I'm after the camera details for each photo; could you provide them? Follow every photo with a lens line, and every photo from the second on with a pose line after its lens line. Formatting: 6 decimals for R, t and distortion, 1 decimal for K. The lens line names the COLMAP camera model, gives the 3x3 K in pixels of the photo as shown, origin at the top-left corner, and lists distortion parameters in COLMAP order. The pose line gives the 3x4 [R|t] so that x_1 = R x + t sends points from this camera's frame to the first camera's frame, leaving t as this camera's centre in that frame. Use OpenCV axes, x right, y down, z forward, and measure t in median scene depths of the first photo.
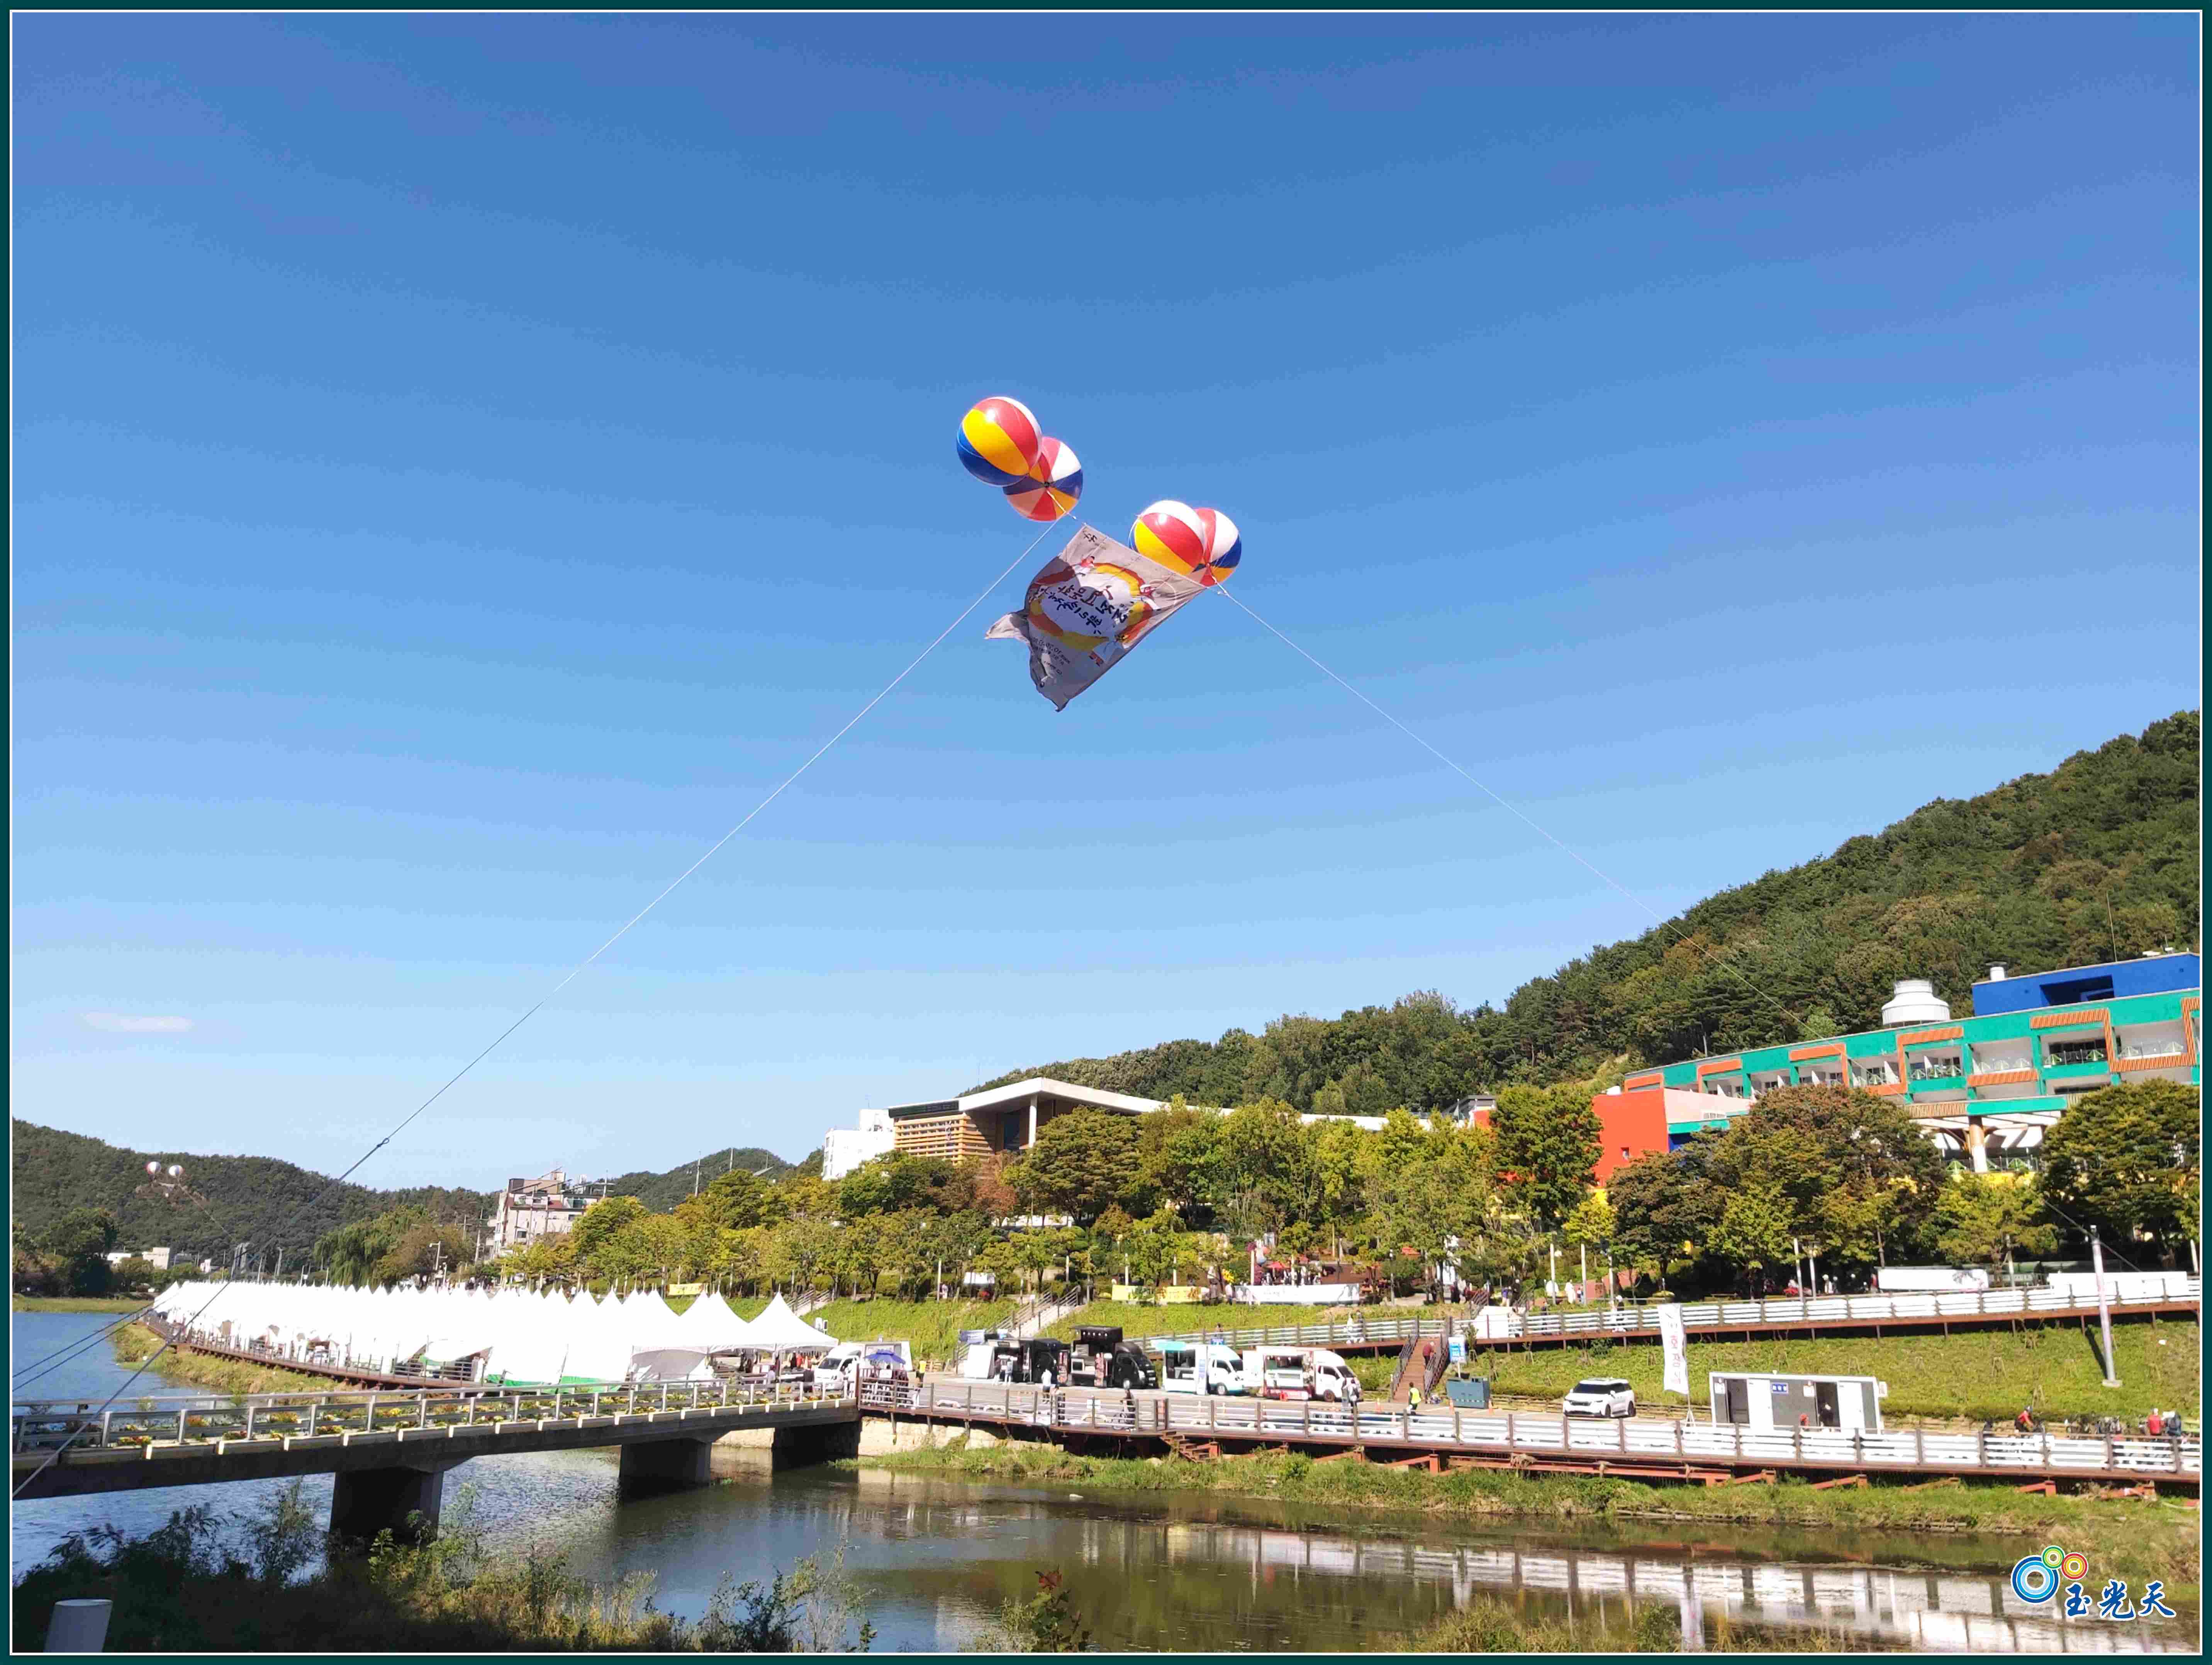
lens RADIAL K [[1739.3, 0, 1106.0], [0, 1739.3, 832.5], [0, 0, 1]] dist [0.111534, -0.203735]
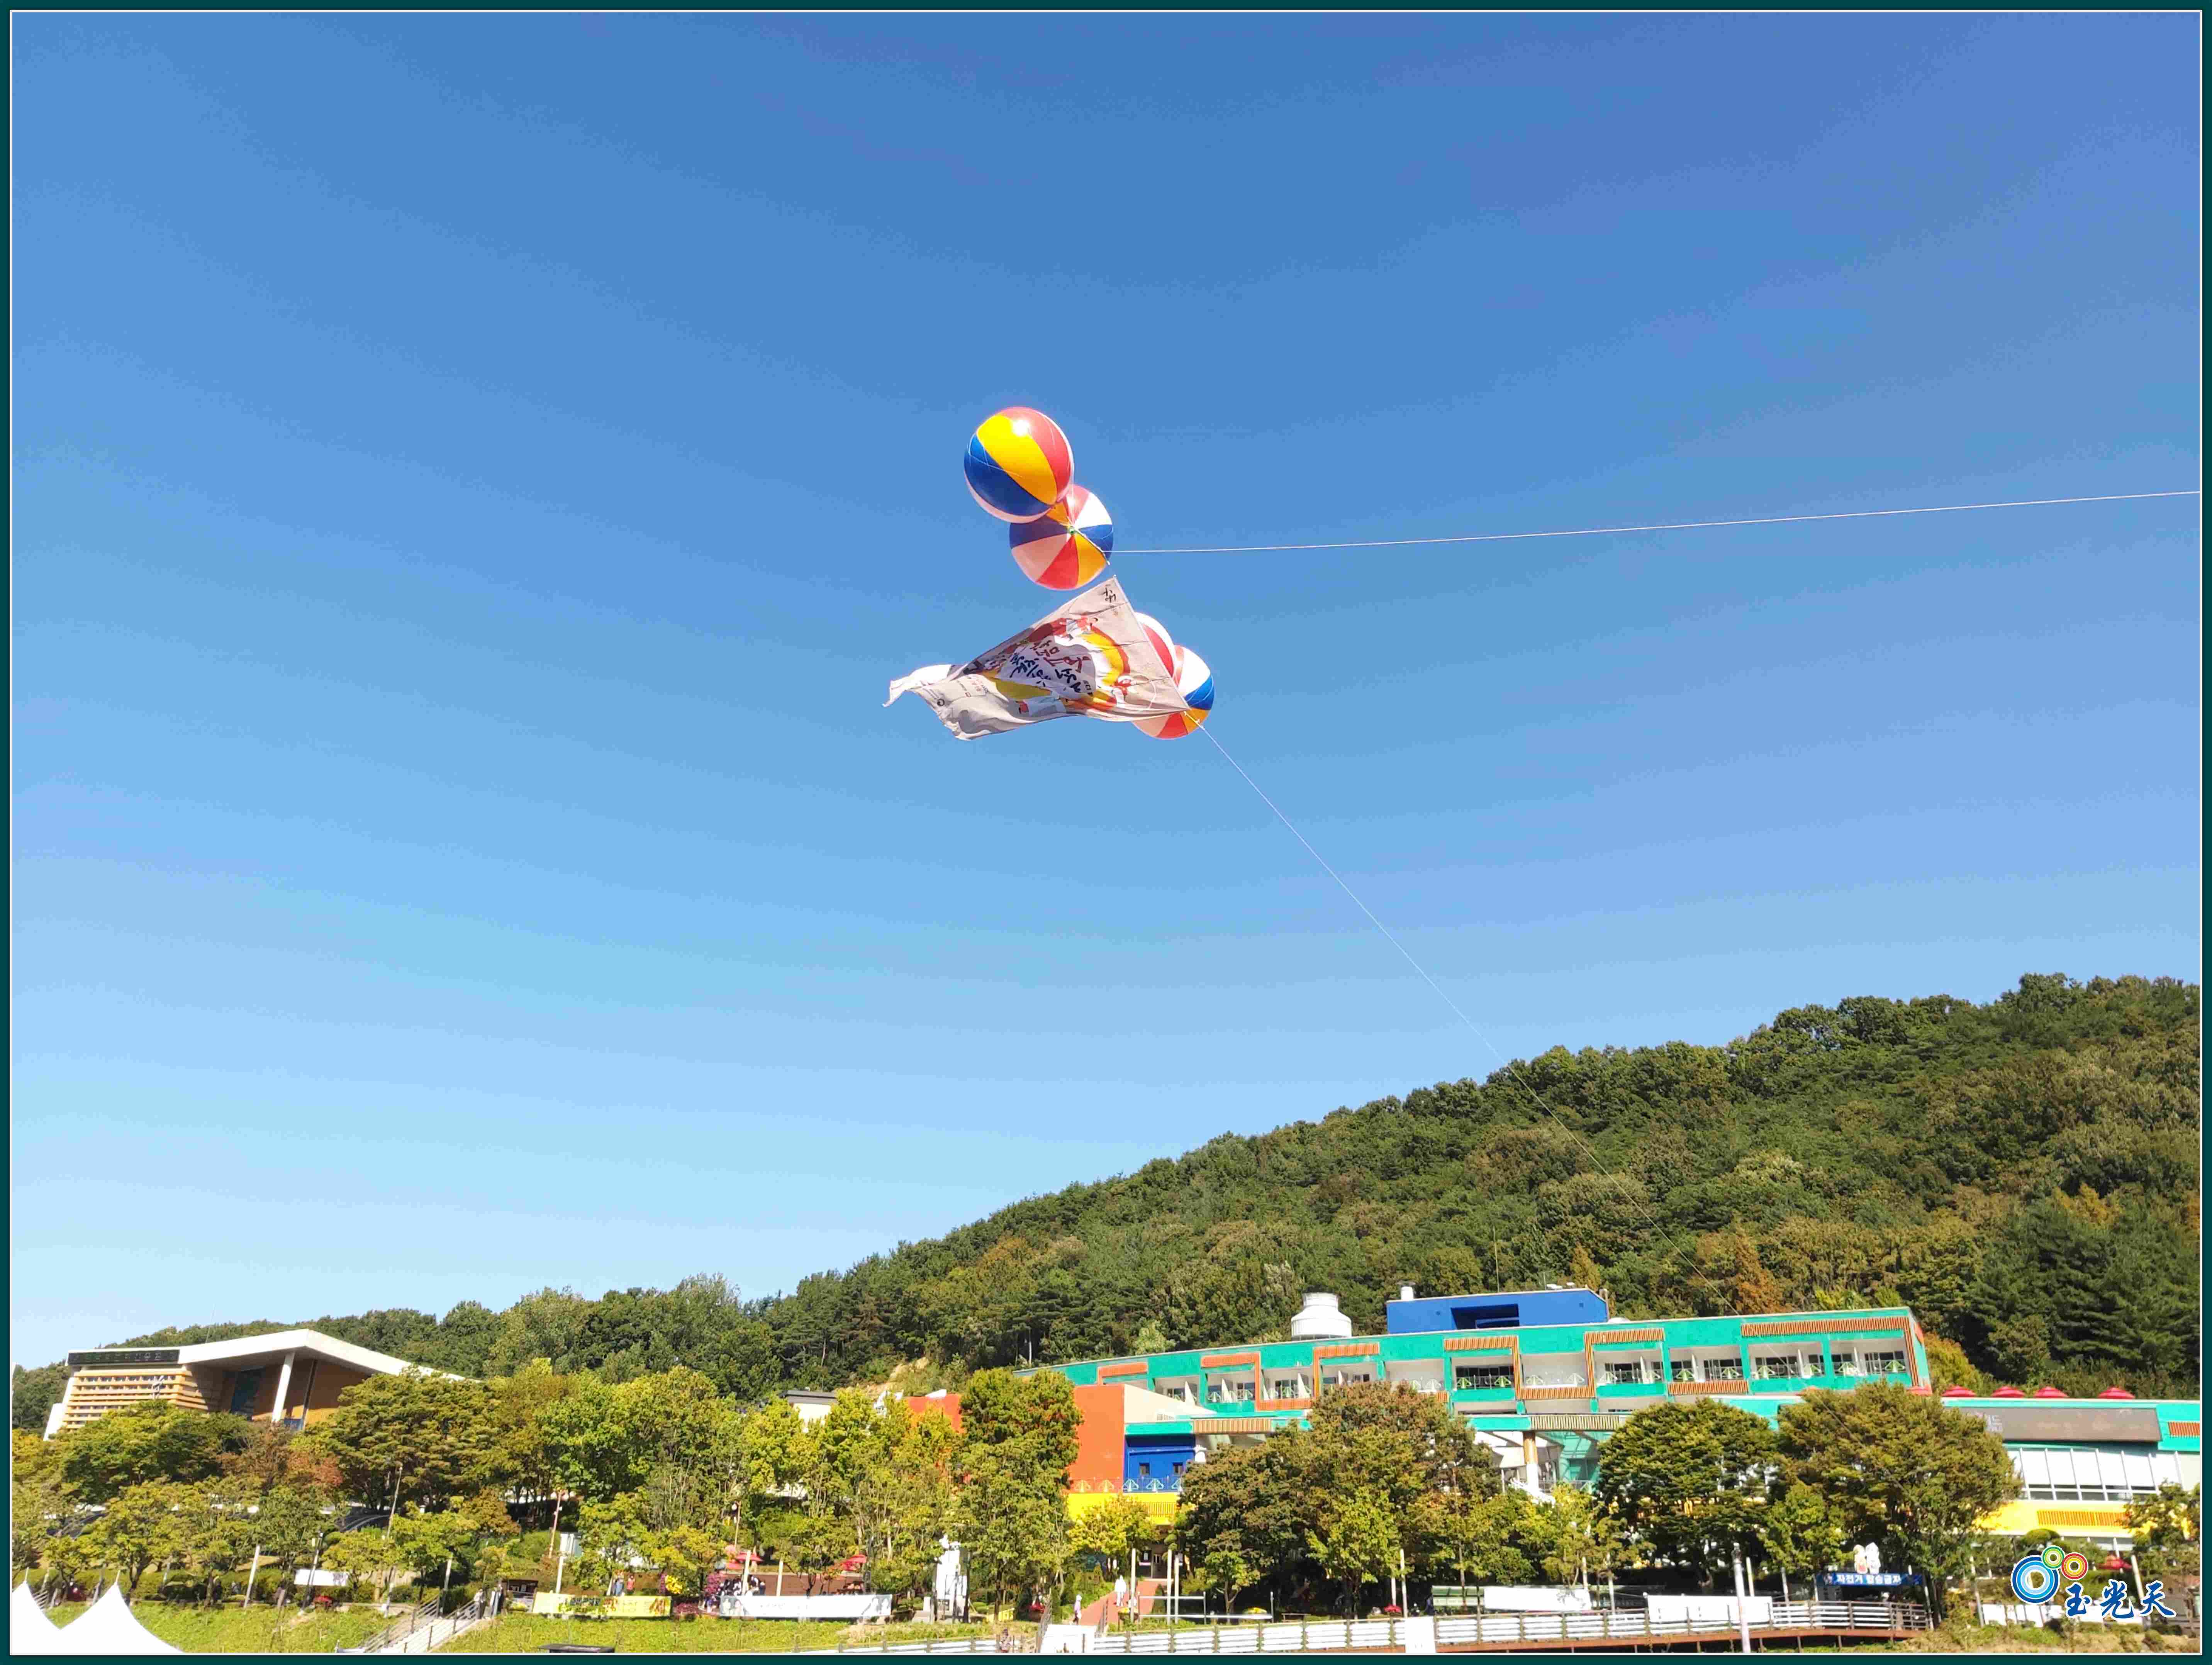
lens RADIAL K [[1739.3, 0, 1106.0], [0, 1739.3, 832.5], [0, 0, 1]] dist [0.111534, -0.203735]
pose [[0.888805, 0.204158, 0.410299, -0.081847], [-0.131916, 0.971371, -0.197578, 0.028187], [-0.438889, 0.121484, 0.890291, 0.082482]]
